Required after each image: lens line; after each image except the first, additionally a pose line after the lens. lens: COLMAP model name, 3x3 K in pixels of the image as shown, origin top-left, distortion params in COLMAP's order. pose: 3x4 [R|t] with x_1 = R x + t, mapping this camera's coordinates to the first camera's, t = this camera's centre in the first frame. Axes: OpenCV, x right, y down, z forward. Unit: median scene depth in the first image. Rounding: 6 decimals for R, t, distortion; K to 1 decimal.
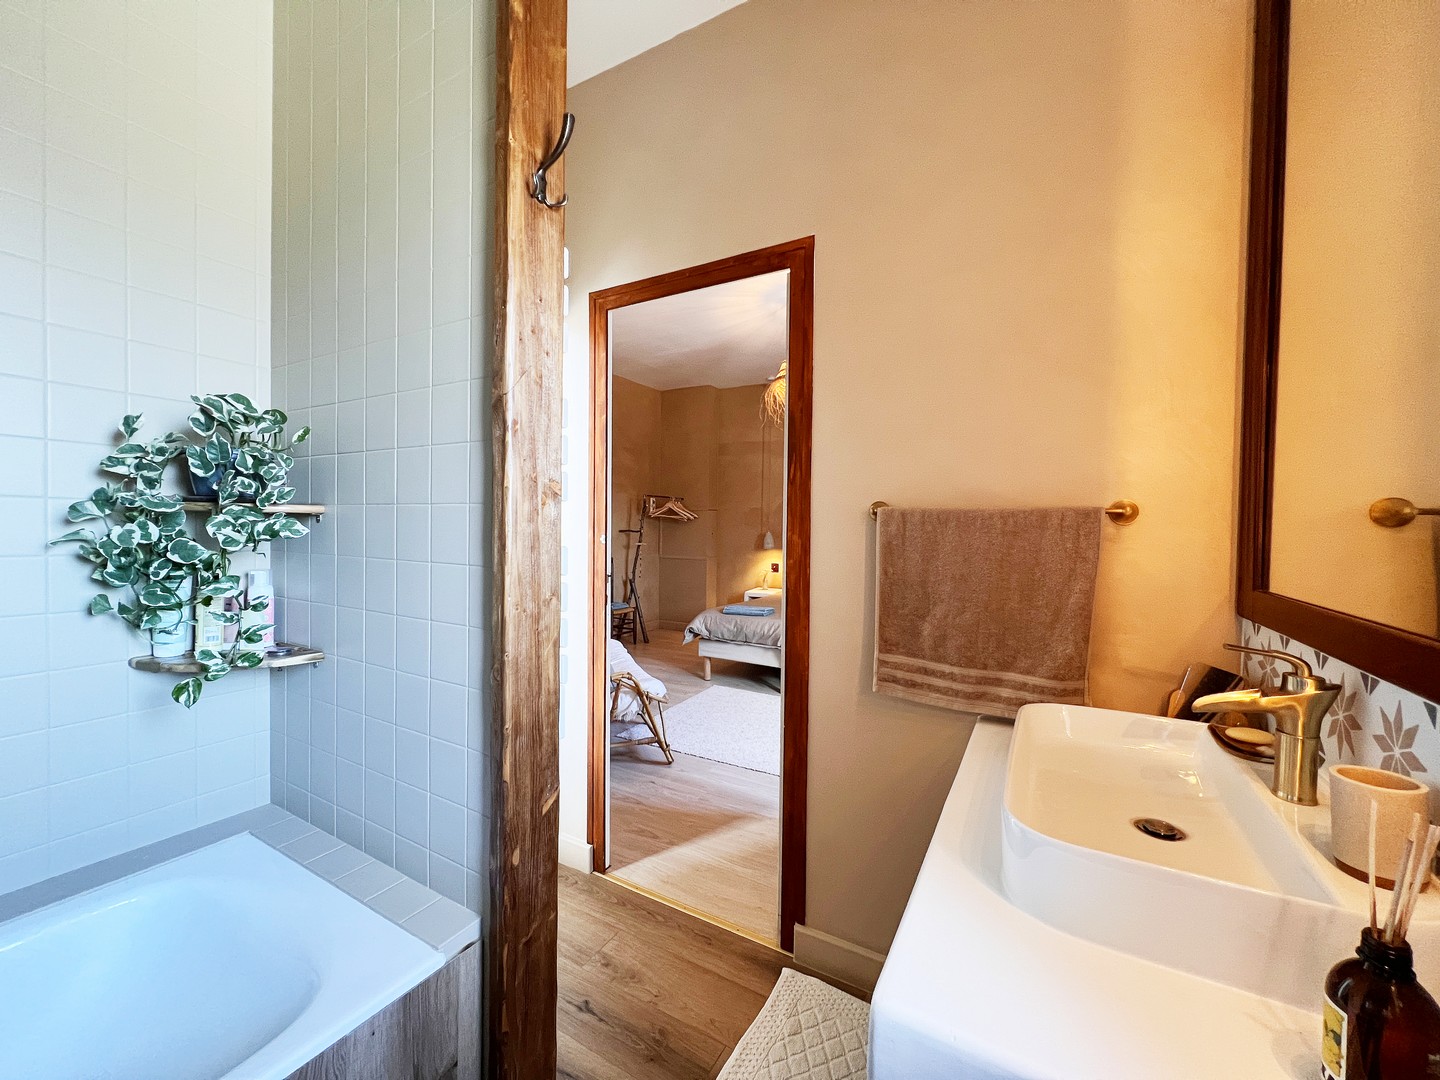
lens RADIAL K [[575.6, 0, 716.9], [0, 575.6, 537.1], [0, 0, 1]] dist [-0.003159, -0.000120]
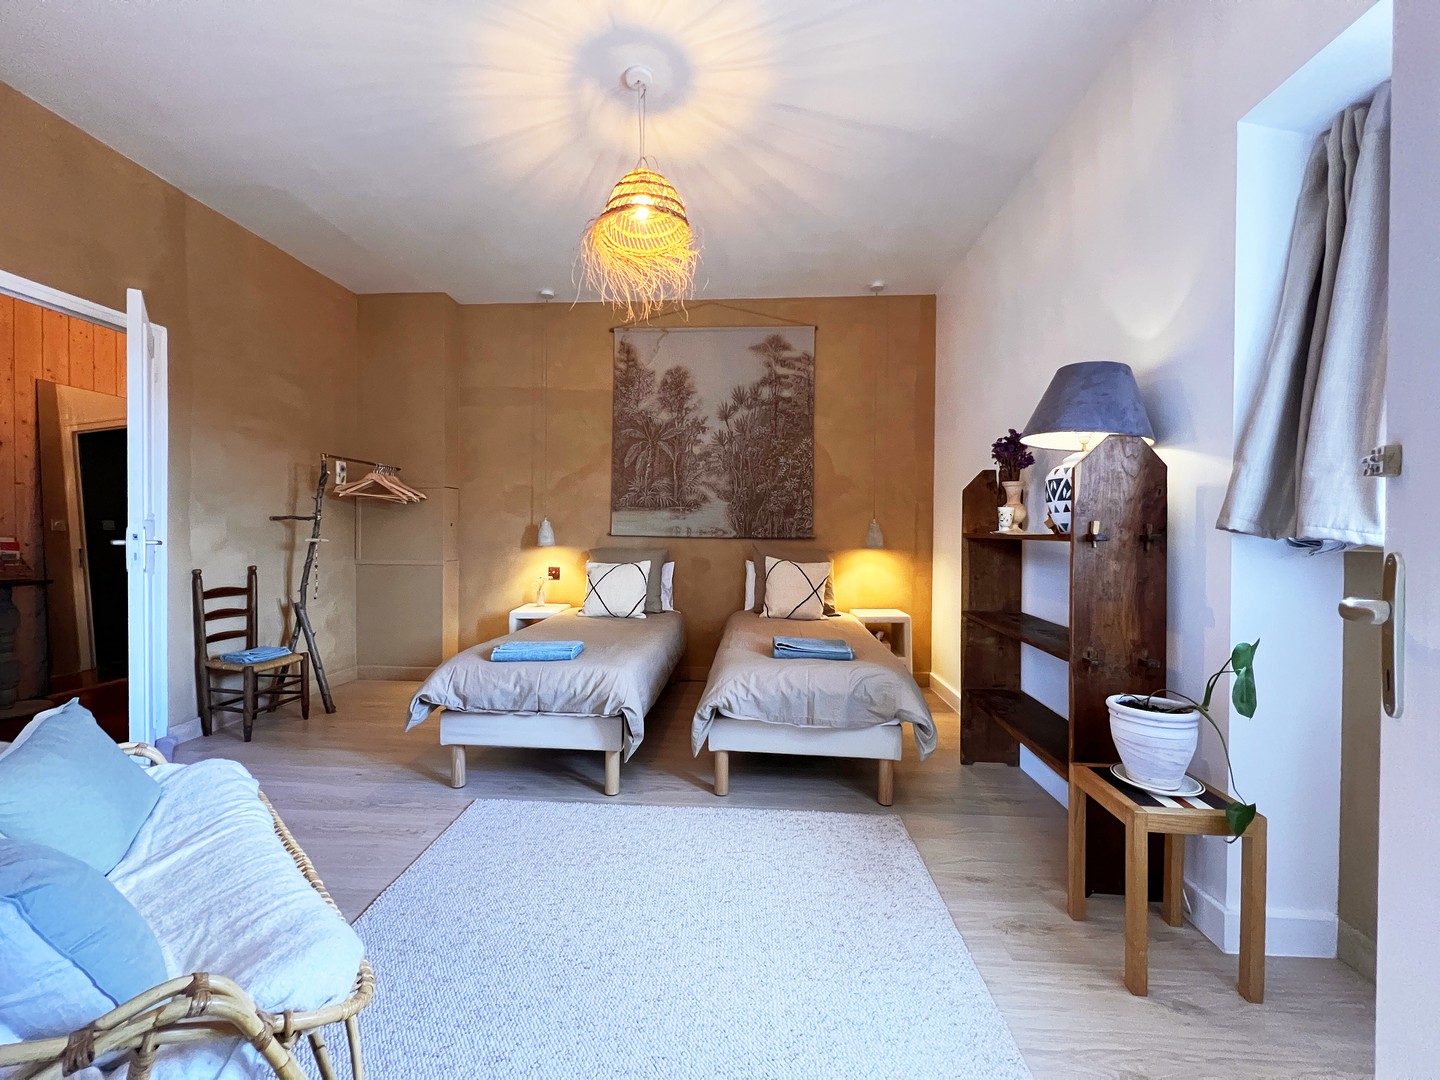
lens RADIAL K [[575.6, 0, 716.2], [0, 575.6, 538.6], [0, 0, 1]] dist [-0.003159, -0.000120]
pose [[0.900212, -0.011939, 0.435288, -0.023573], [0.014020, 0.999900, -0.001571, 0.016505], [-0.435226, 0.007518, 0.900290, 0.313496]]
